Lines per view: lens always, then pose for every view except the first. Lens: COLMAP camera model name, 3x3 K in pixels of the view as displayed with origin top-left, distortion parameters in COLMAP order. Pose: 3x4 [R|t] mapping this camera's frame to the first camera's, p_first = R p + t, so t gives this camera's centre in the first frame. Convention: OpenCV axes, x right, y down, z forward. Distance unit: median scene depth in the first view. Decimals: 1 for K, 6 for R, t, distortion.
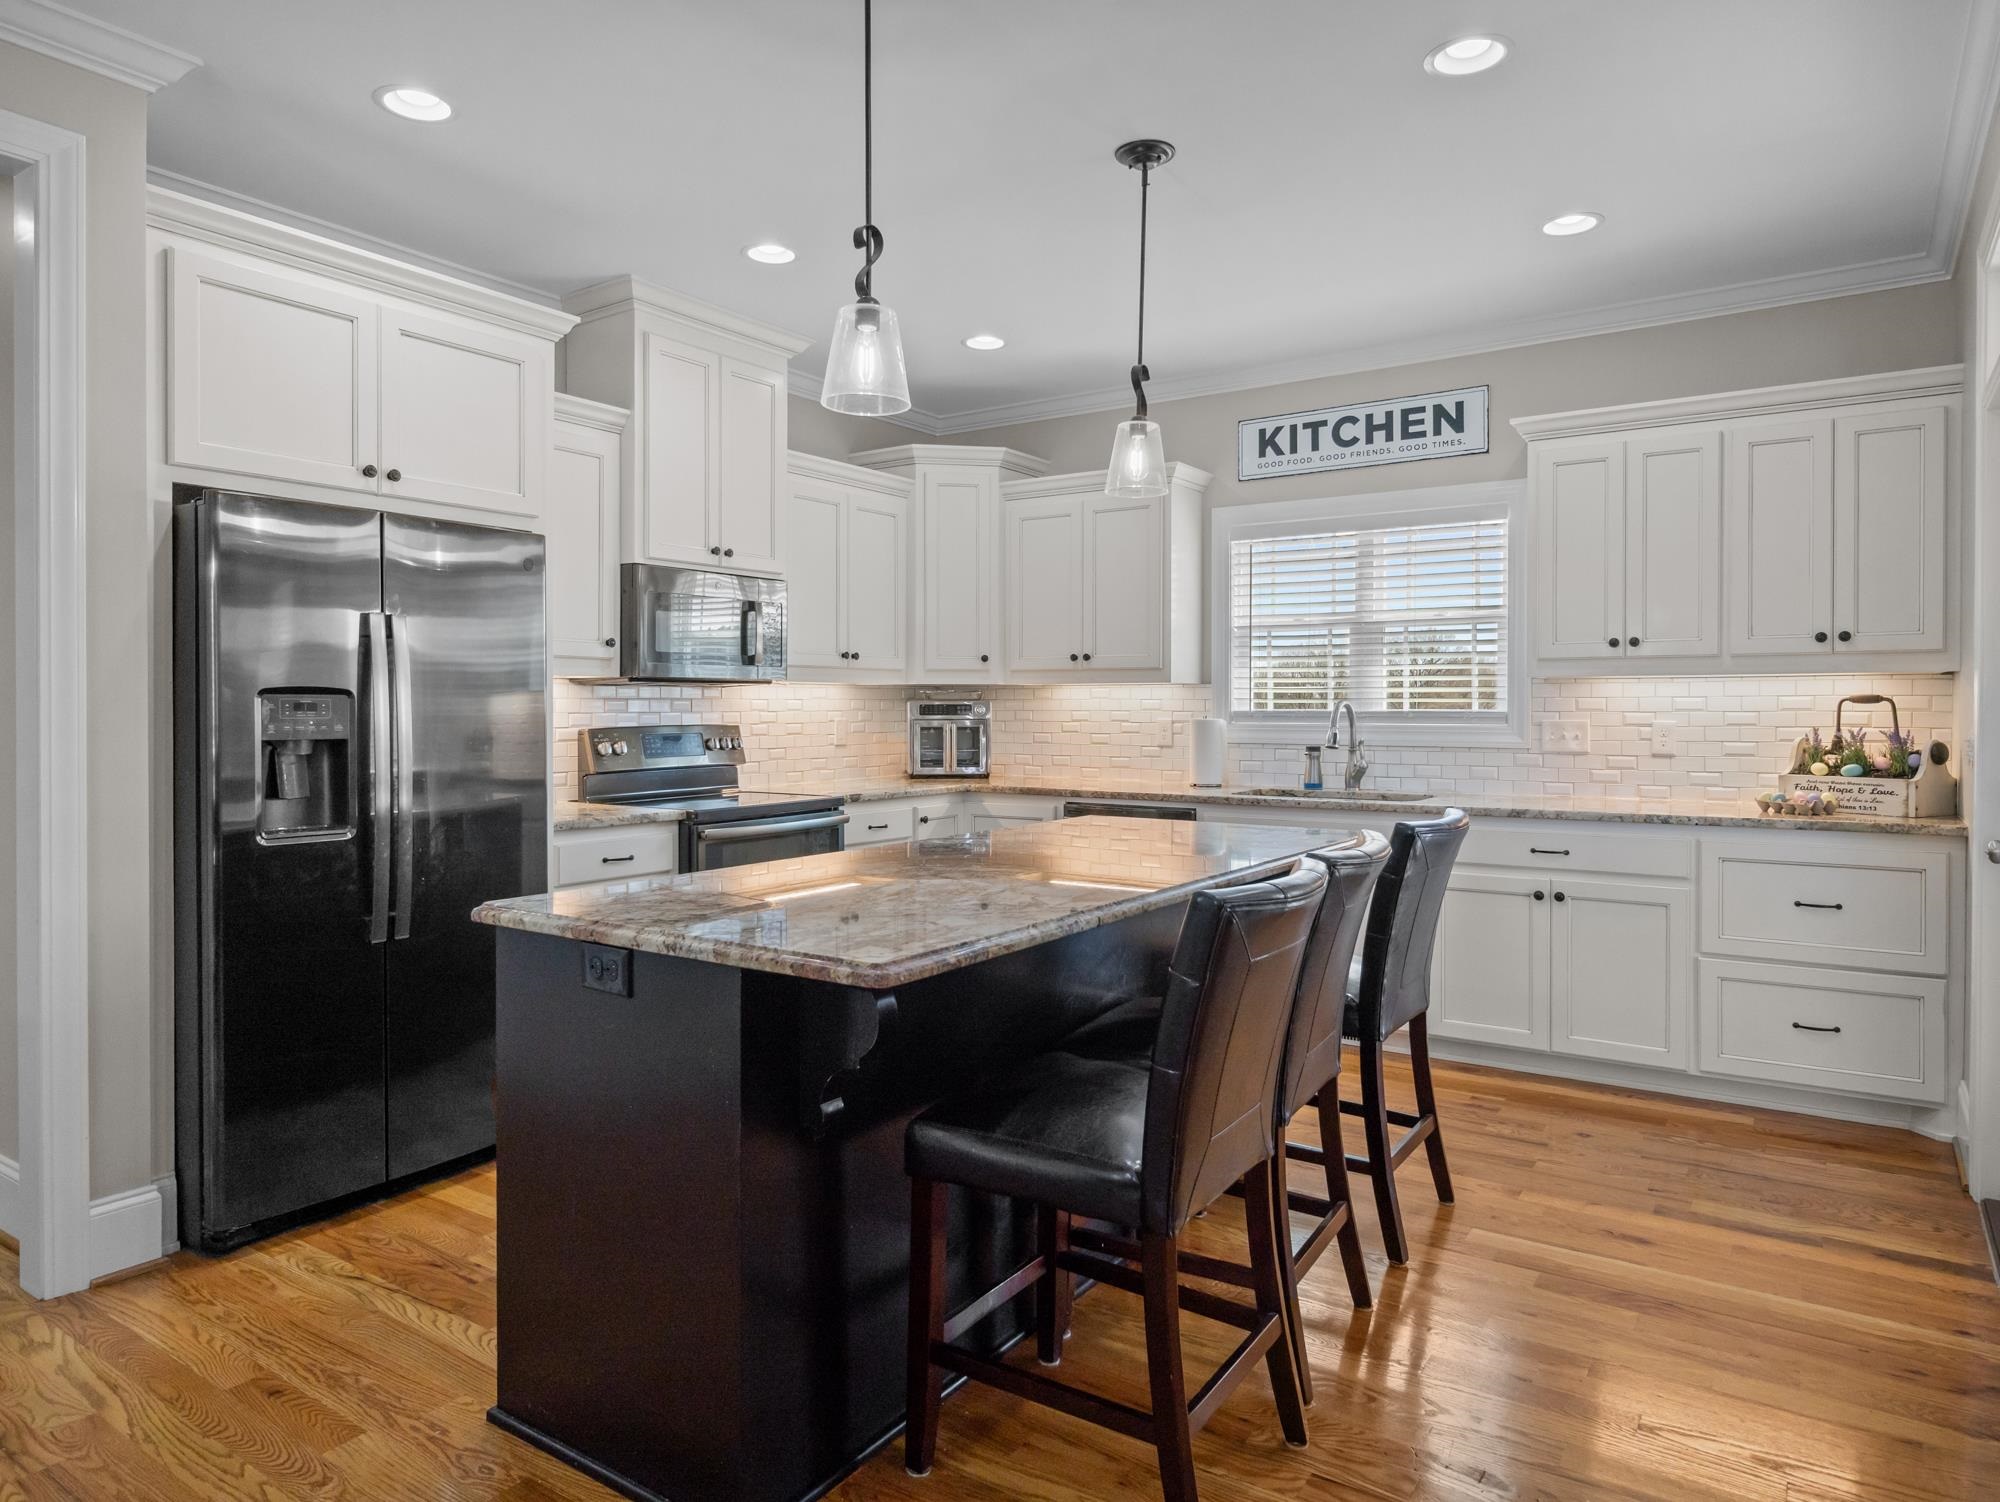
lens RADIAL K [[1253.2, 0, 997.1], [0, 1253.2, 725.6], [0, 0, 1]] dist [-0.003957, 0.002303]
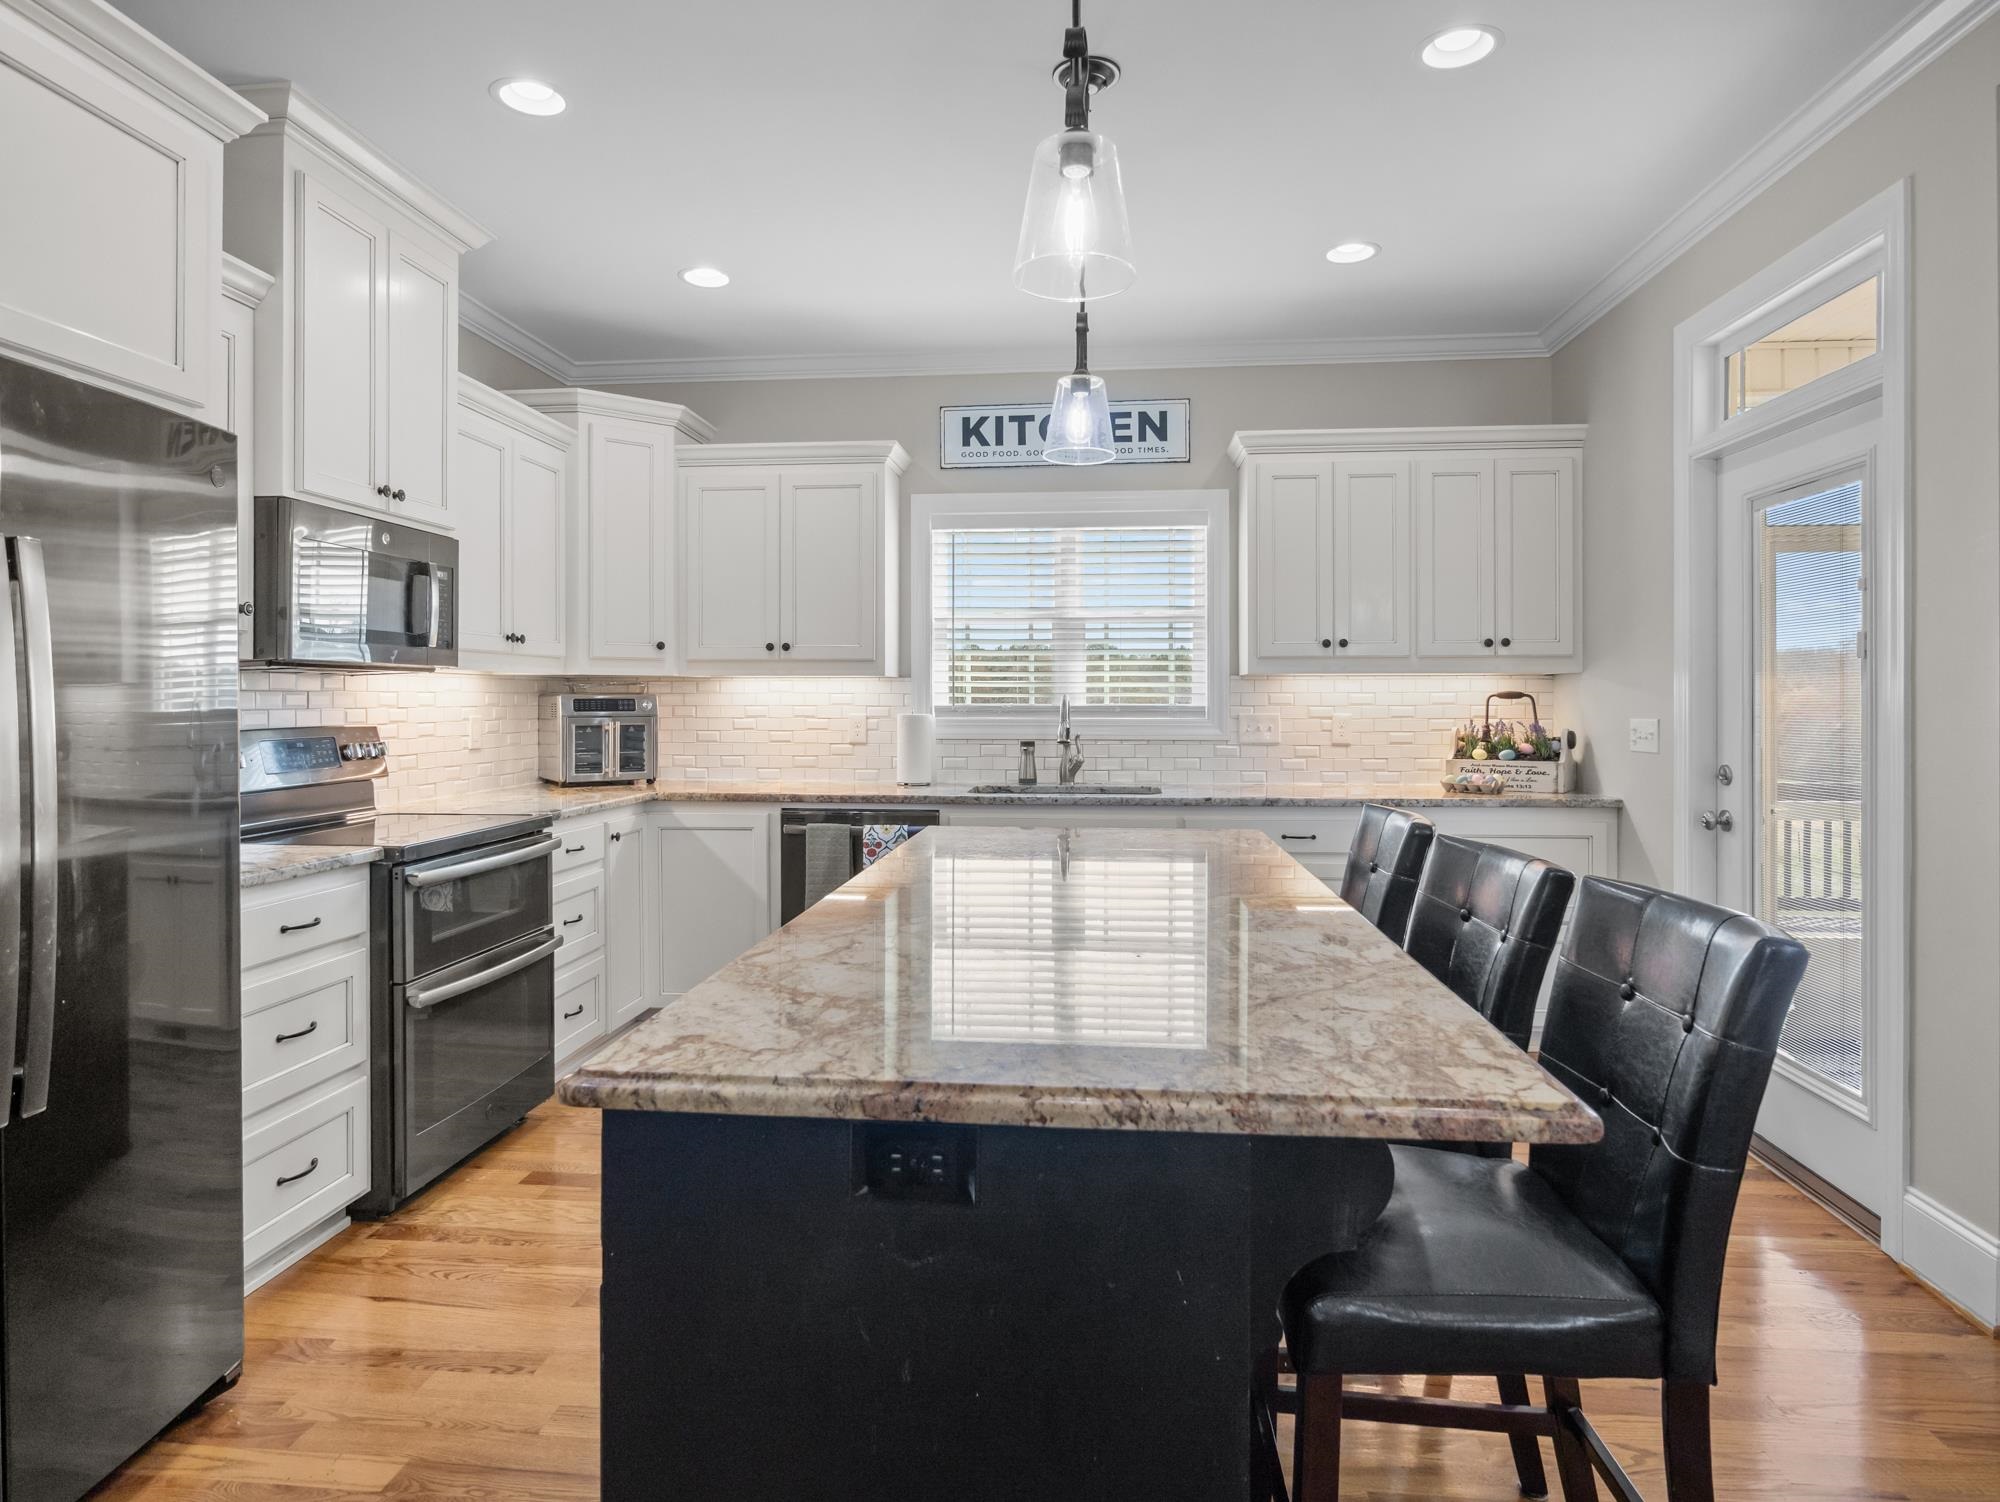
lens RADIAL K [[1162.1, 0, 999.9], [0, 1162.1, 707.0], [0, 0, 1]] dist [-0.006195, 0.001724]
pose [[0.877137, -0.002442, 0.480235, -0.214110], [0.007089, 0.999944, -0.007863, -0.003614], [-0.480189, 0.010301, 0.877105, 0.207192]]
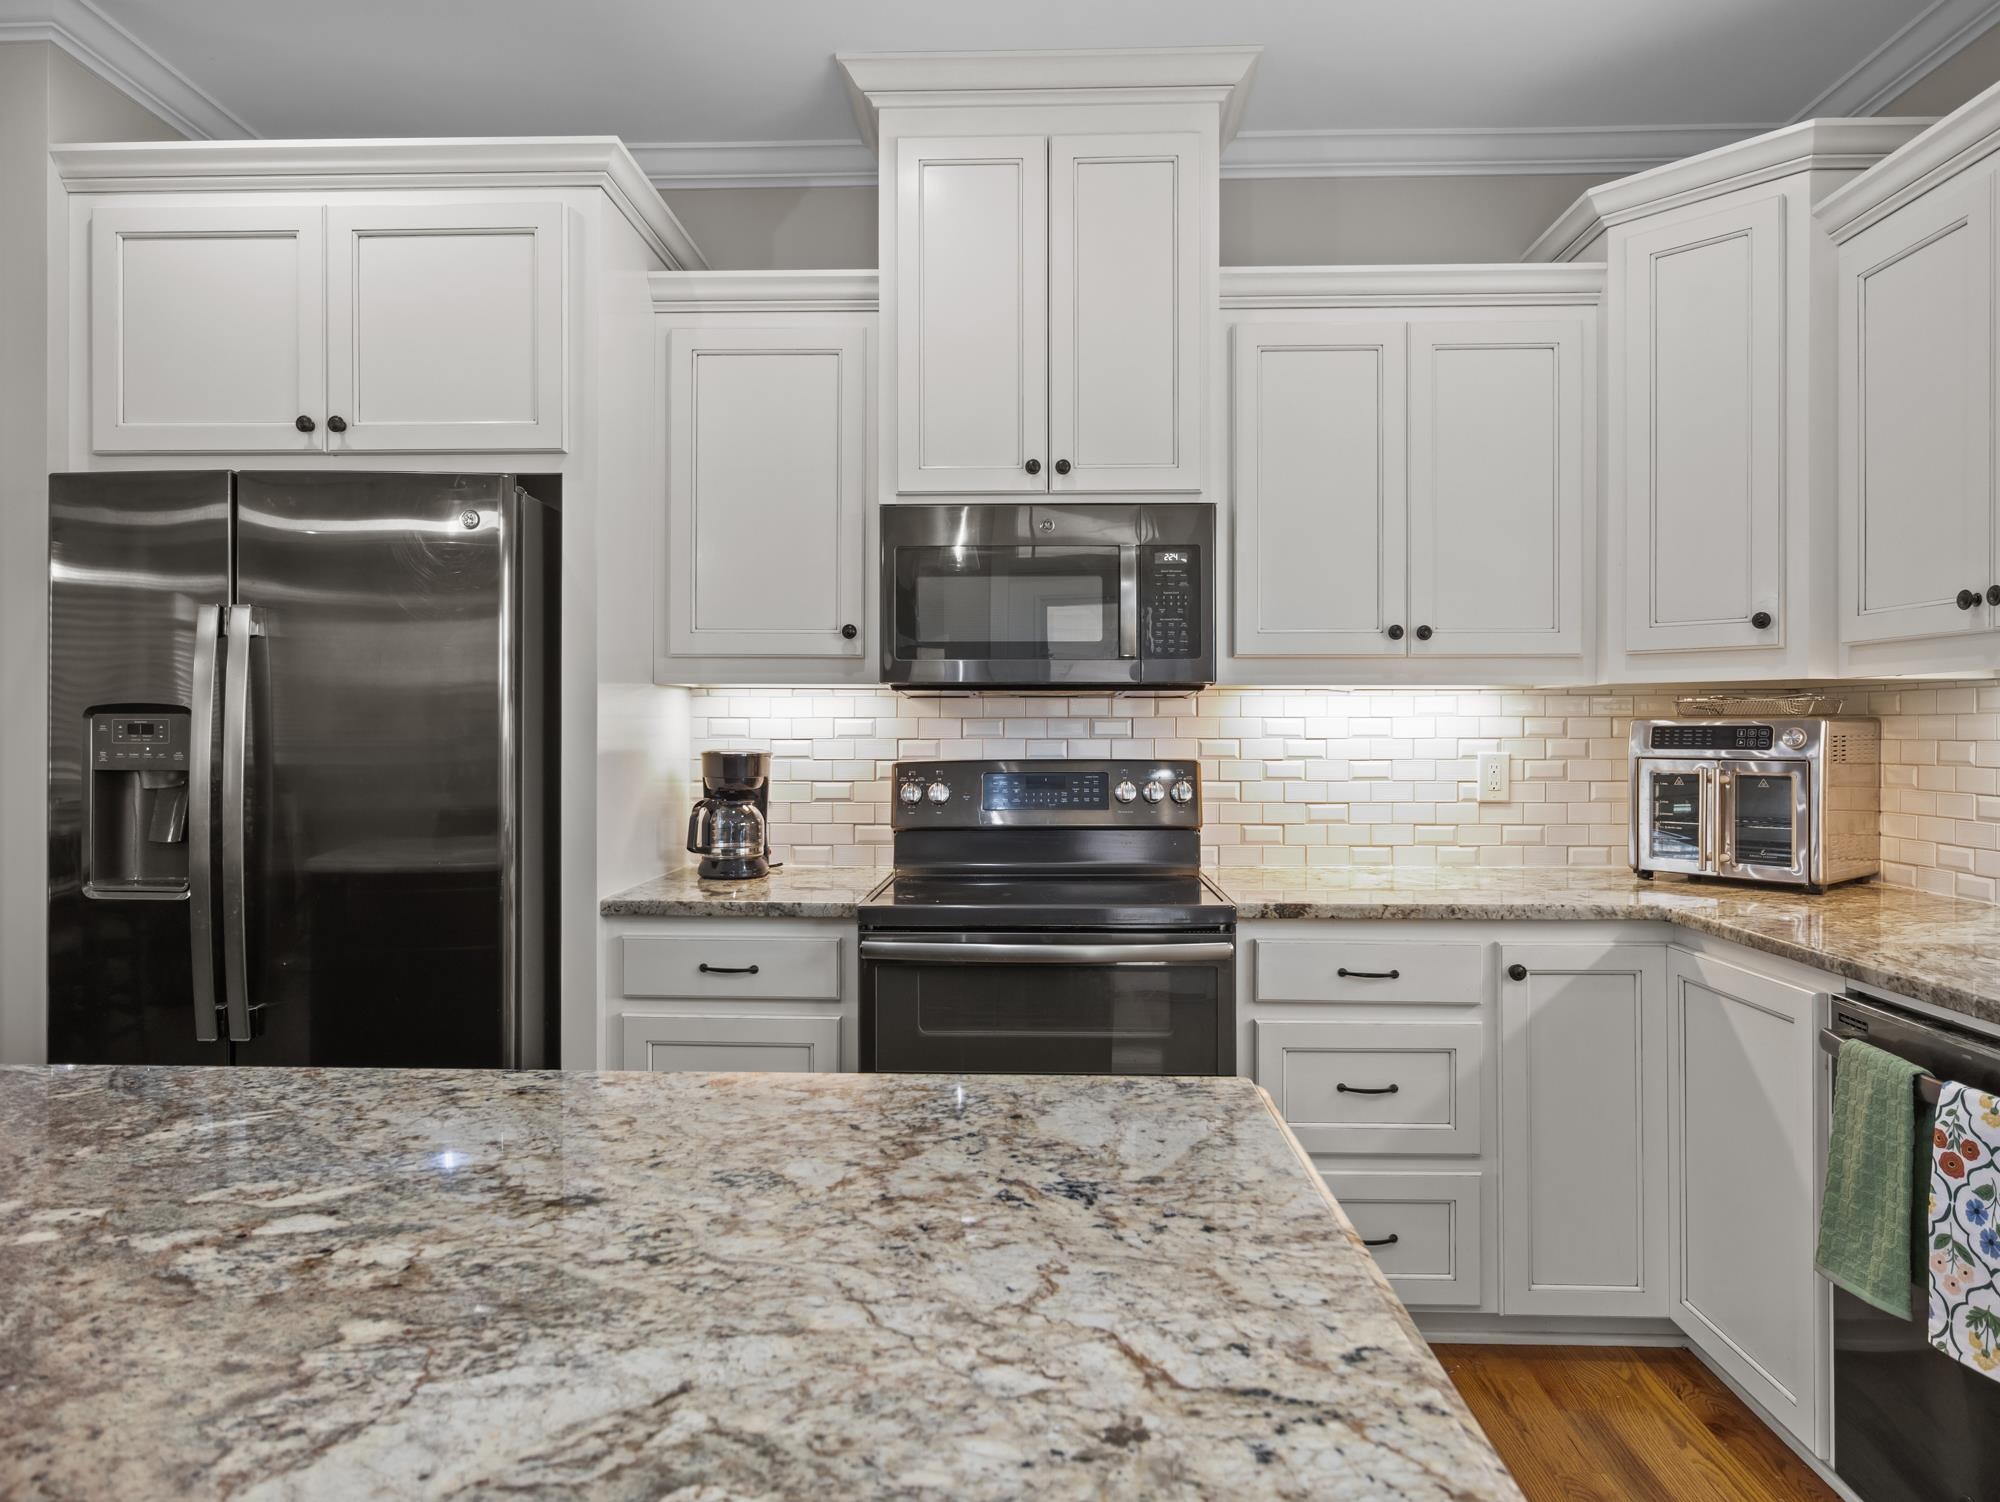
lens RADIAL K [[1253.2, 0, 997.1], [0, 1253.2, 725.6], [0, 0, 1]] dist [-0.003957, 0.002303]
pose [[0.533437, -0.000987, -0.845839, 0.243871], [-0.014056, 0.999851, -0.010031, -0.009957], [0.845723, 0.017240, 0.533344, 0.612144]]
